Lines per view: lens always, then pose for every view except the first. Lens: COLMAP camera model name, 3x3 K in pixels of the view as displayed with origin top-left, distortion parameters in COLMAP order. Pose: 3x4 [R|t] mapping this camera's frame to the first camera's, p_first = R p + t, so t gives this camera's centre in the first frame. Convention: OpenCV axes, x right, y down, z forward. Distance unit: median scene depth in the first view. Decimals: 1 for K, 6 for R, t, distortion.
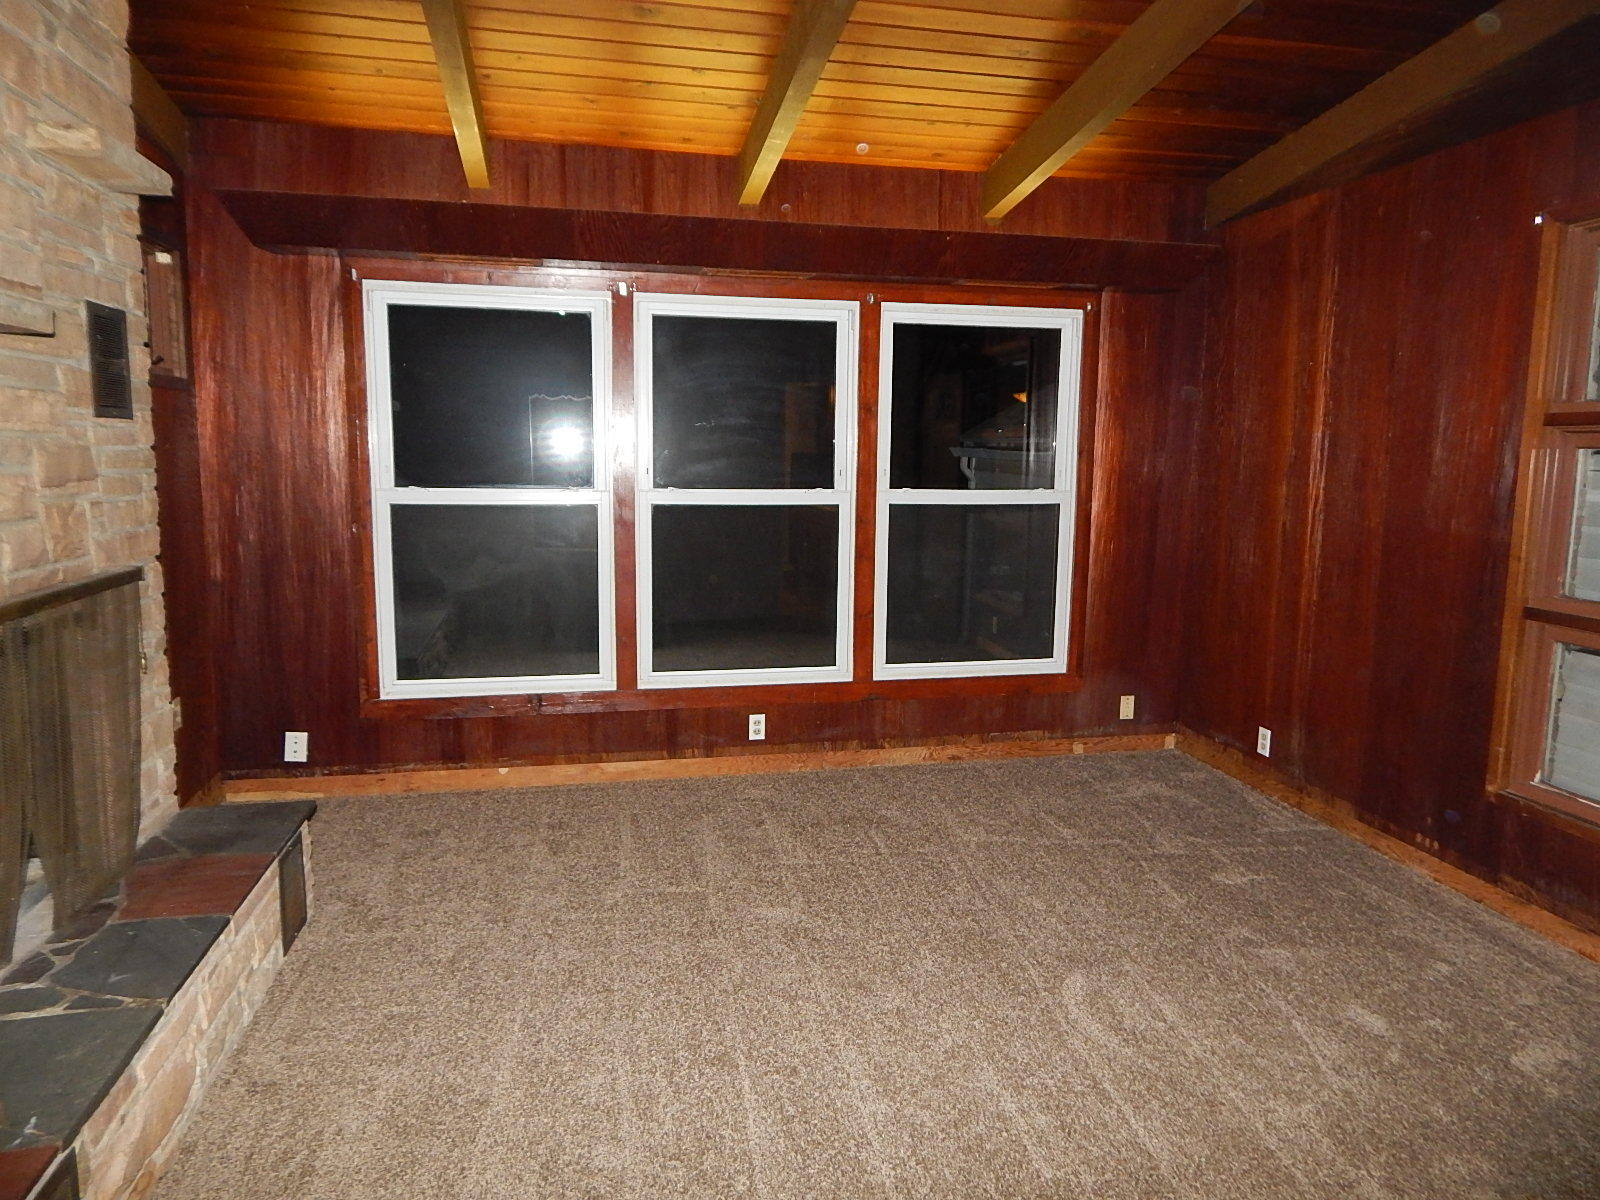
lens RADIAL K [[1051.9, 0, 794.2], [0, 1051.9, 602.6], [0, 0, 1]] dist [-0.007115, 0.002635]
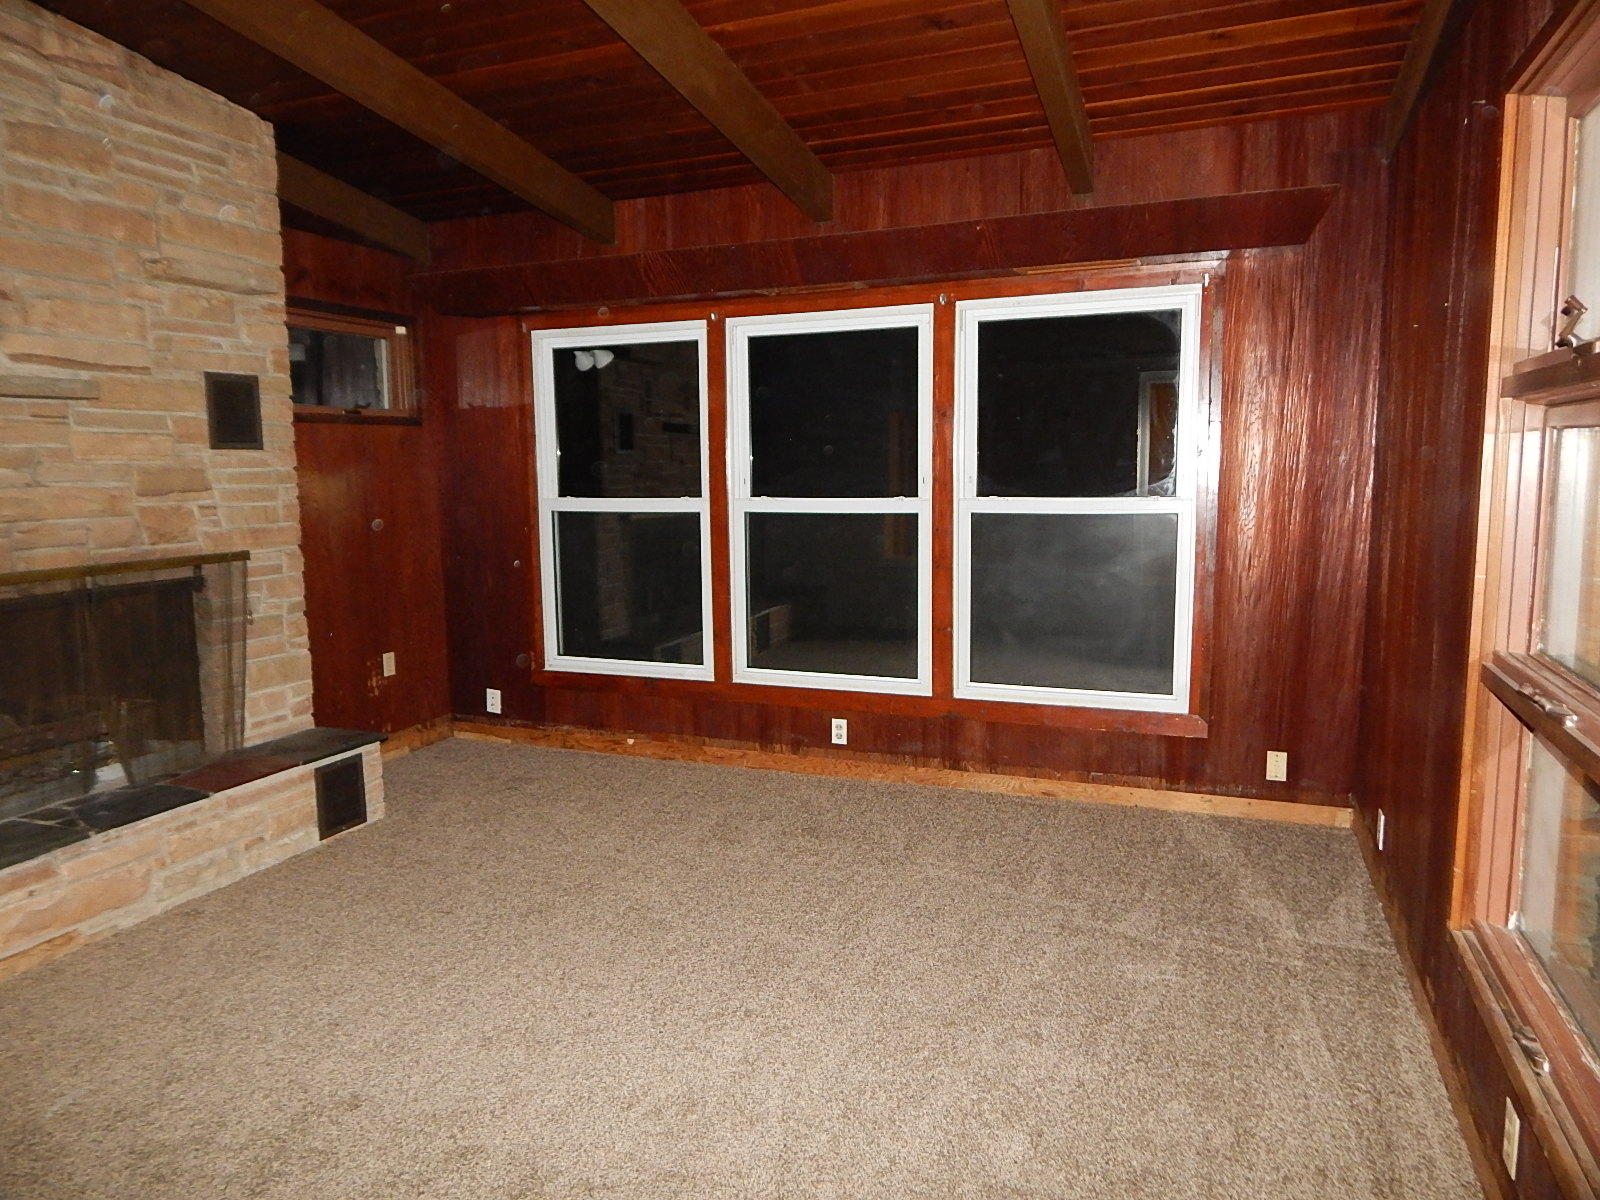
lens RADIAL K [[1051.9, 0, 791.9], [0, 1051.9, 598.4], [0, 0, 1]] dist [-0.007115, 0.002635]
pose [[0.829271, 0.049669, -0.556635, 0.494734], [-0.058306, 0.998296, 0.002214, -0.009661], [0.555796, 0.030619, 0.830755, 0.129205]]
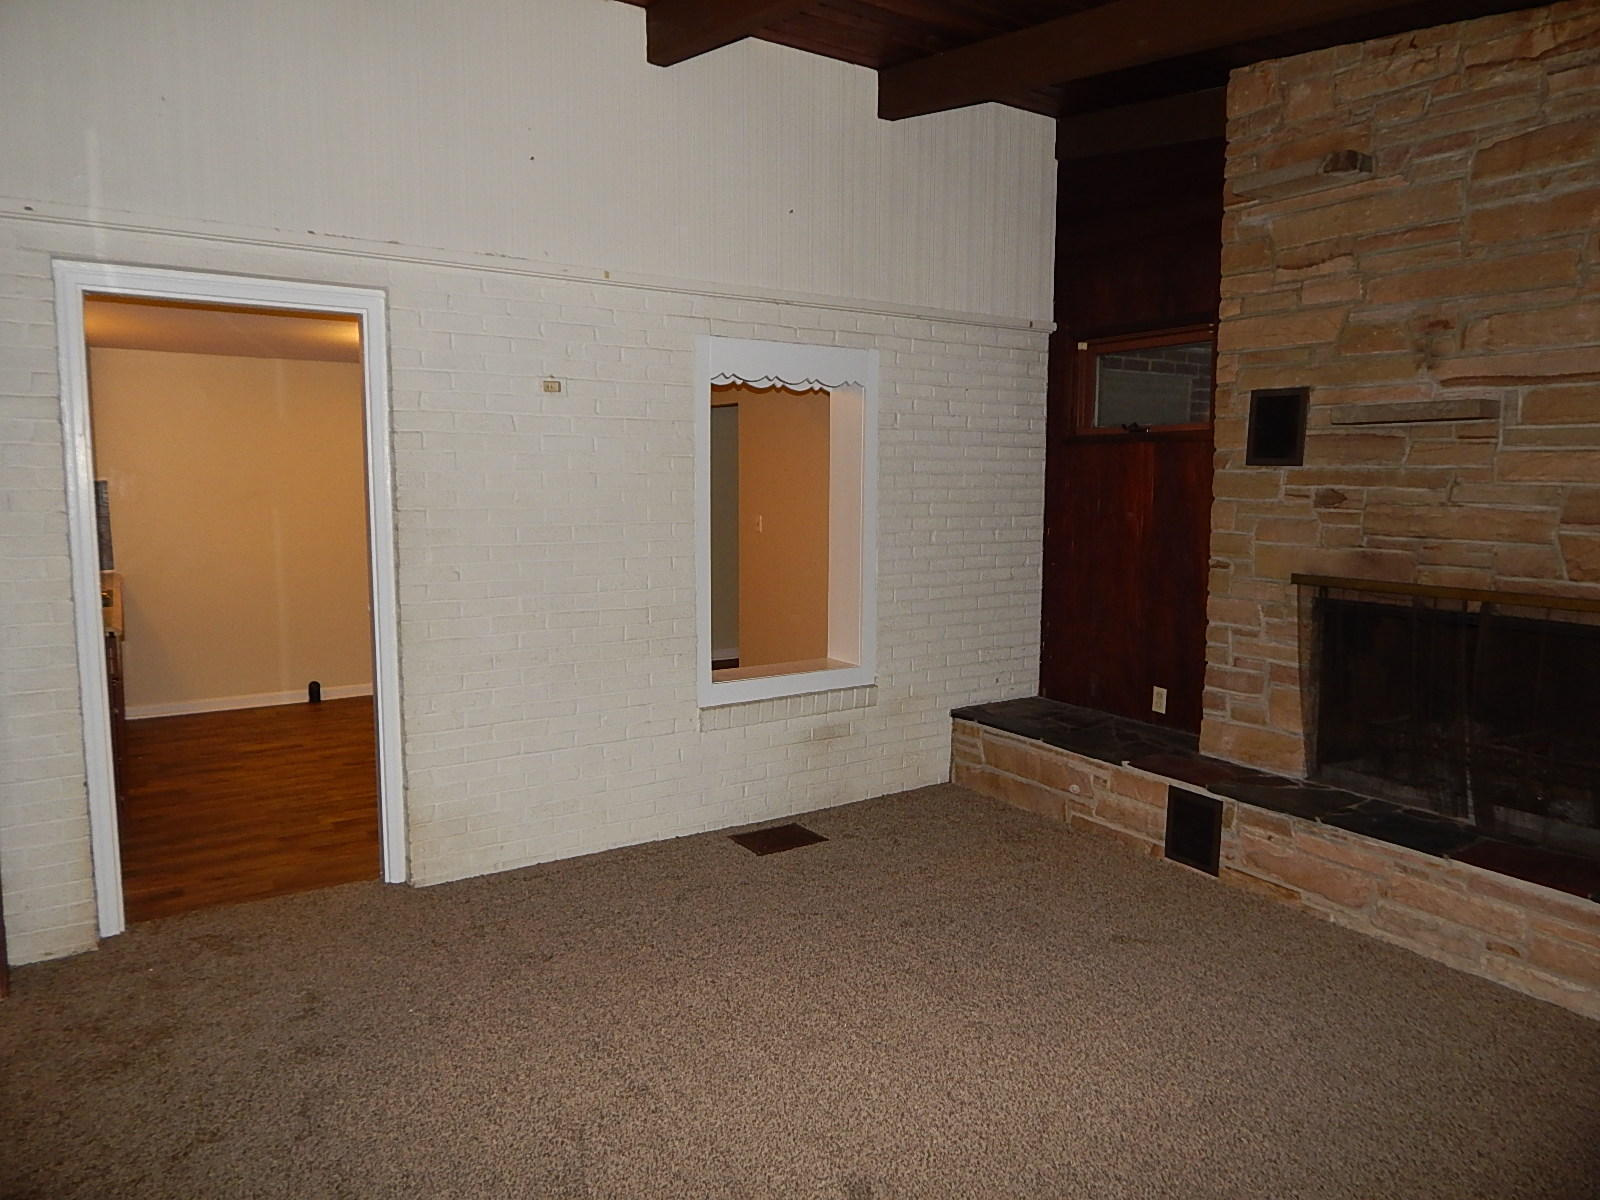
lens RADIAL K [[1051.9, 0, 802.5], [0, 1051.9, 591.5], [0, 0, 1]] dist [-0.007115, 0.002635]
pose [[-0.932373, 0.028424, -0.360377, 0.353201], [-0.063522, 0.968510, 0.240733, -0.148222], [0.355872, 0.247345, -0.901208, 0.974033]]
